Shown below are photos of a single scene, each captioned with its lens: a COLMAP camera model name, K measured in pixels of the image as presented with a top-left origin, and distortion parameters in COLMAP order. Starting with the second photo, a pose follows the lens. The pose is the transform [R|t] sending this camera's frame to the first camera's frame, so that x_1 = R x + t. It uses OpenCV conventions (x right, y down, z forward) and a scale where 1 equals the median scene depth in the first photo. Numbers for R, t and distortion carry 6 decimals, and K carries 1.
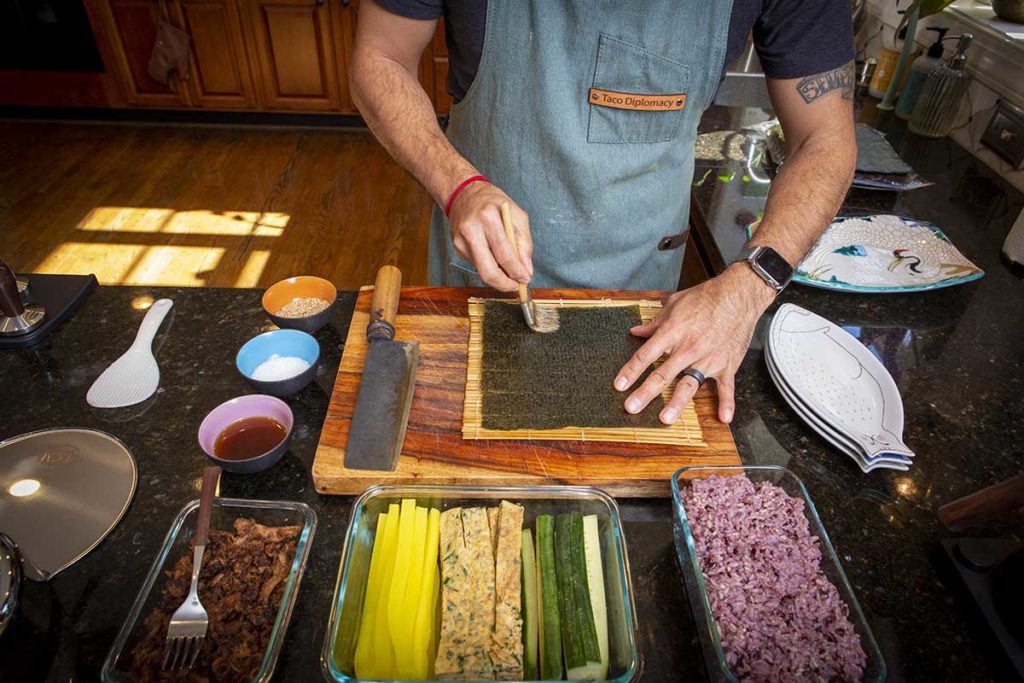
lens RADIAL K [[691.7, 0, 512.0], [0, 691.7, 341.5], [0, 0, 1]] dist [-0.027548, 0.007700]
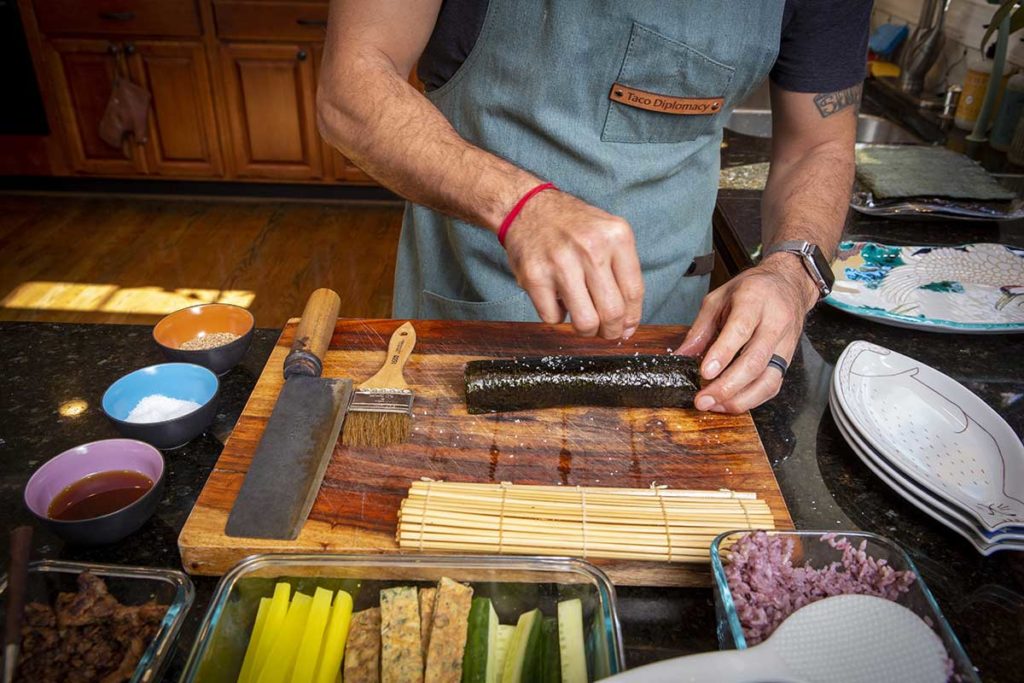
lens RADIAL K [[836.0, 0, 512.0], [0, 836.0, 341.5], [0, 0, 1]] dist [-0.010309, 0.001679]
pose [[0.999520, 0.000557, -0.030978, 0.066872], [-0.005541, 0.986930, -0.161052, 0.111226], [0.030484, 0.161146, 0.986460, 0.126369]]
